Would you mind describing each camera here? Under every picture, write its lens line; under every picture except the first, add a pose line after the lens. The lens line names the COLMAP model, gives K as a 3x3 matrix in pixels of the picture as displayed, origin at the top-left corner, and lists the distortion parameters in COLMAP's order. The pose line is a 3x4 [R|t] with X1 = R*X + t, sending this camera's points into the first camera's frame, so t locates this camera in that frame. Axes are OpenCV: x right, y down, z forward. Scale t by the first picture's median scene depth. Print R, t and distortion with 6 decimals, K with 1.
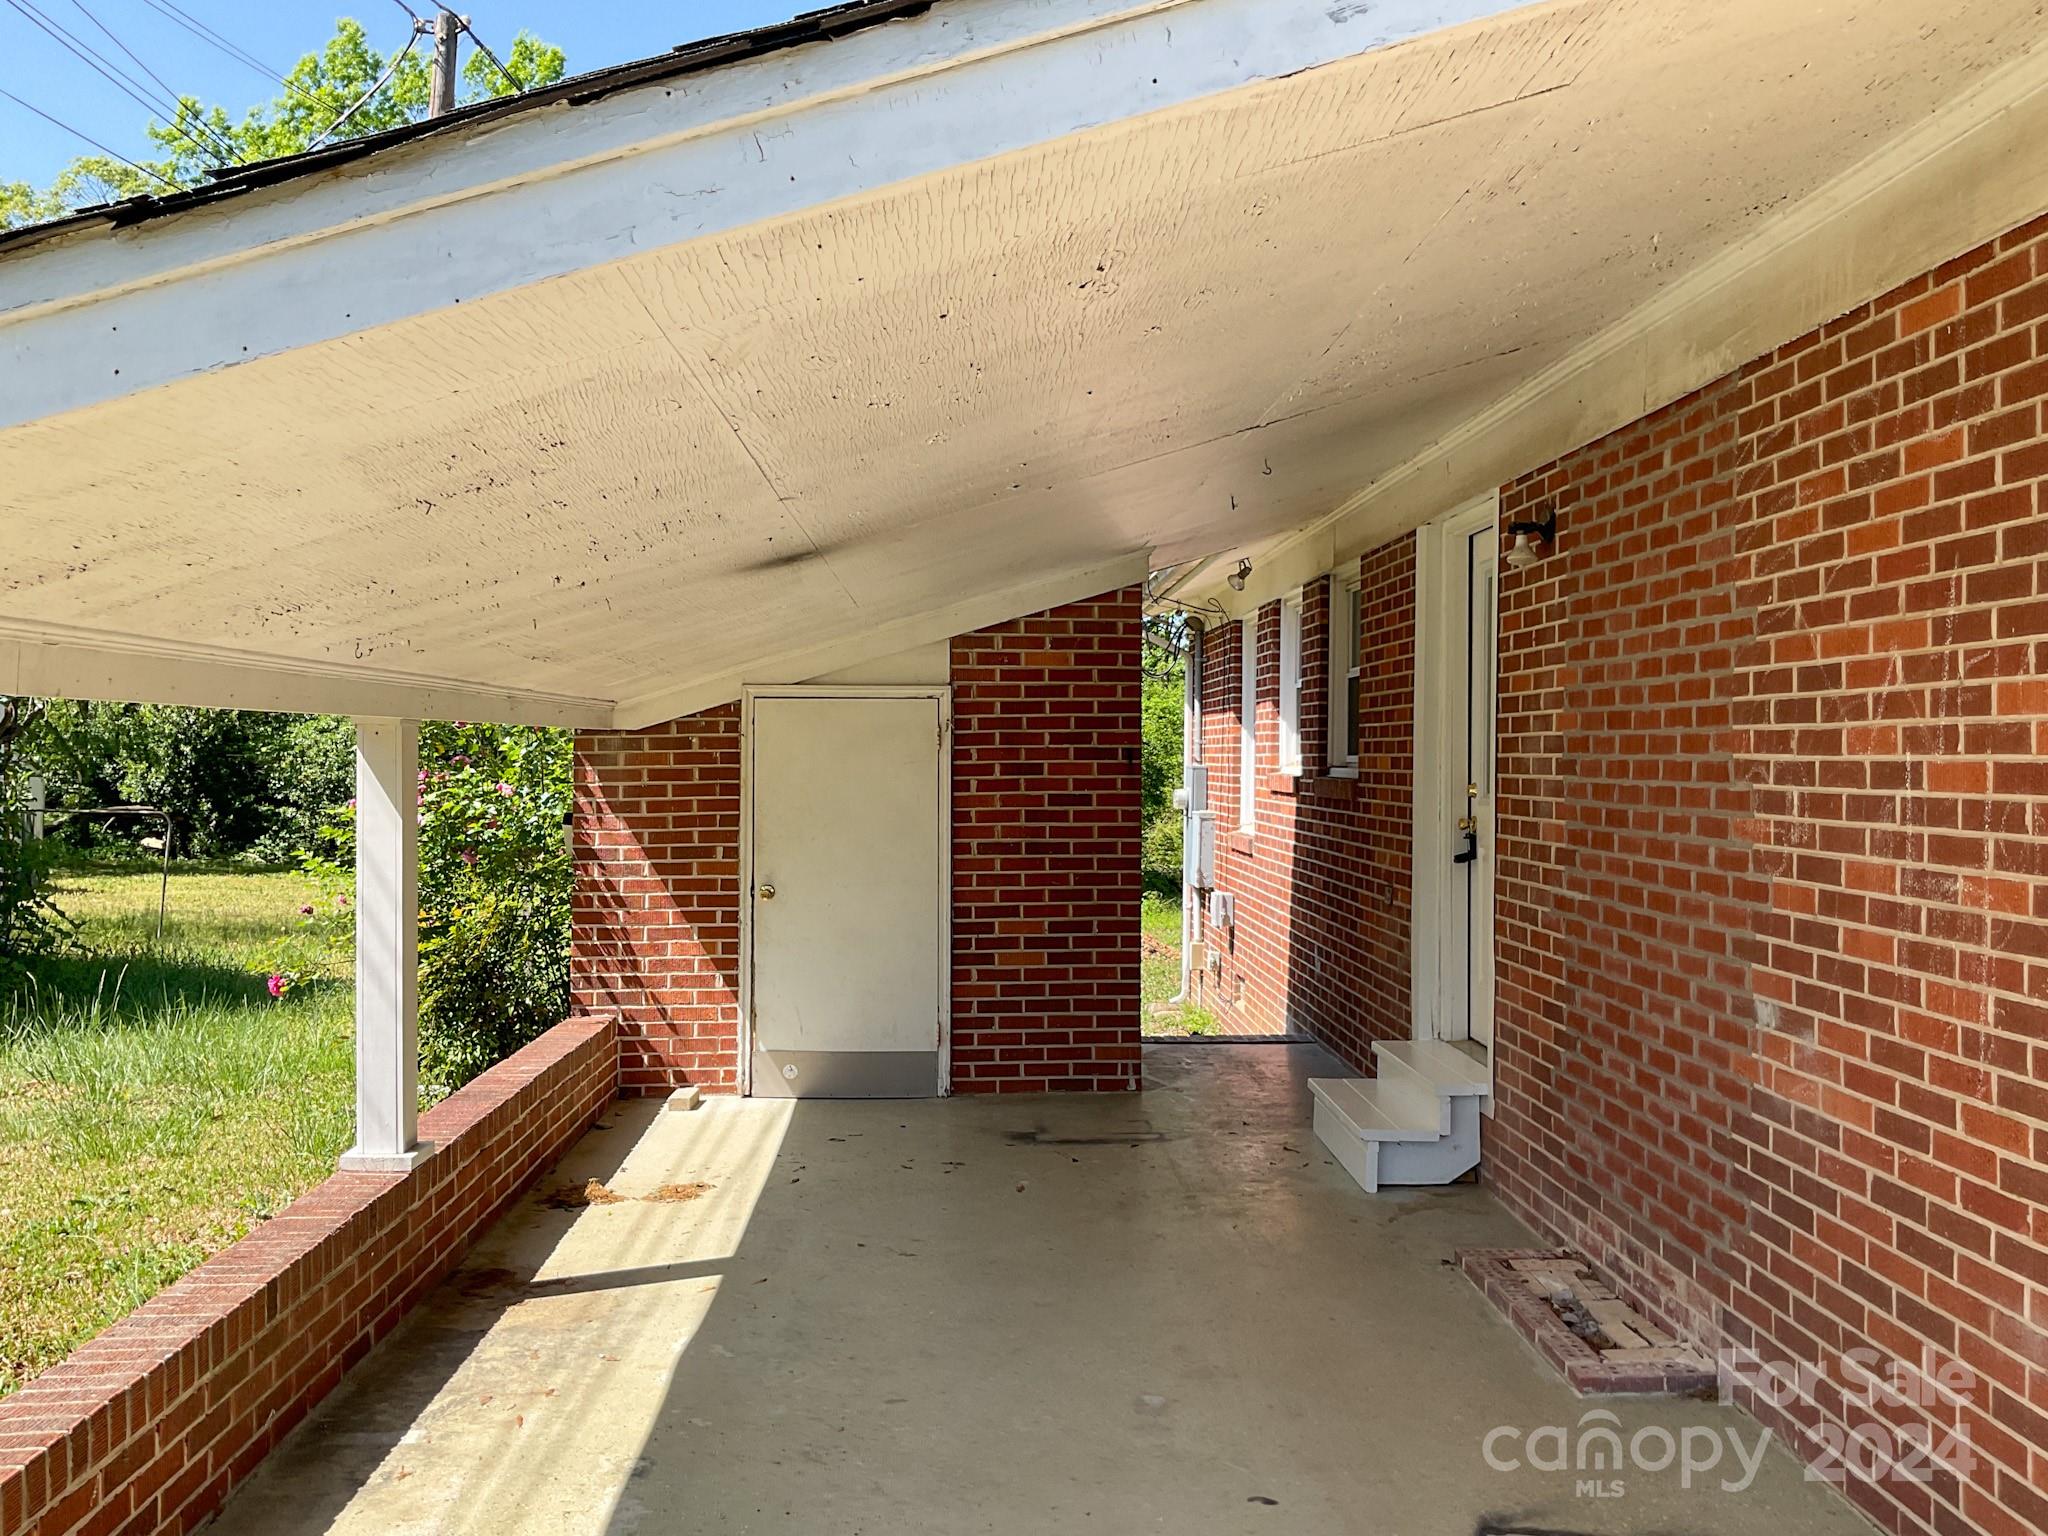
lens RADIAL K [[1783.3, 0, 1024.0], [0, 1783.3, 768.0], [0, 0, 1]] dist [-0.007128, 0.049304]
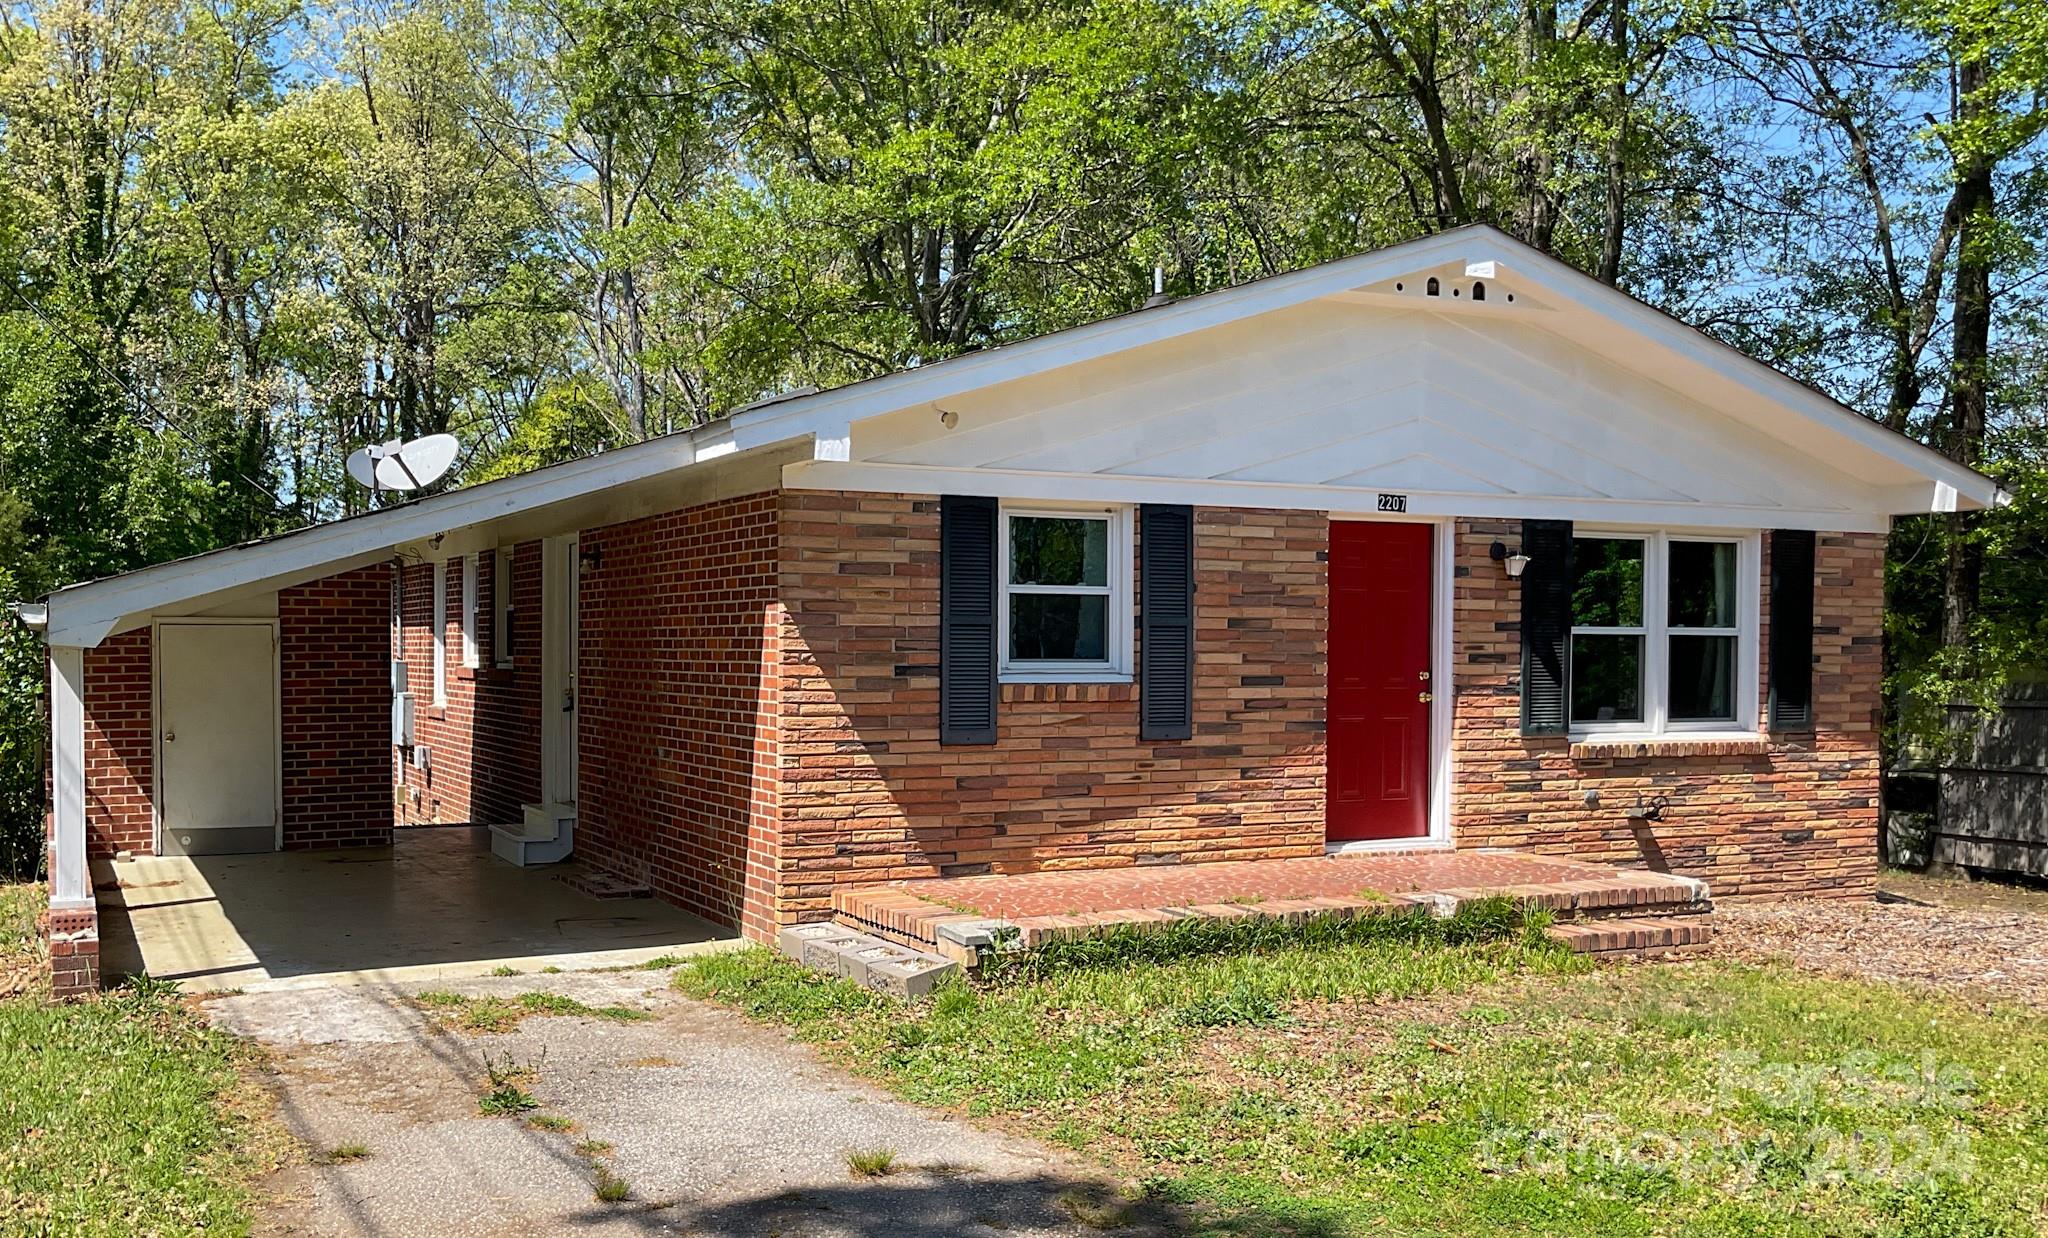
lens RADIAL K [[2090.4, 0, 1020.5], [0, 2090.4, 707.4], [0, 0, 1]] dist [-0.064588, -0.000625]
pose [[0.911453, -0.012773, 0.411206, -0.215729], [0.003065, 0.999701, 0.024258, -0.005230], [-0.411393, -0.020850, 0.911220, -1.154469]]
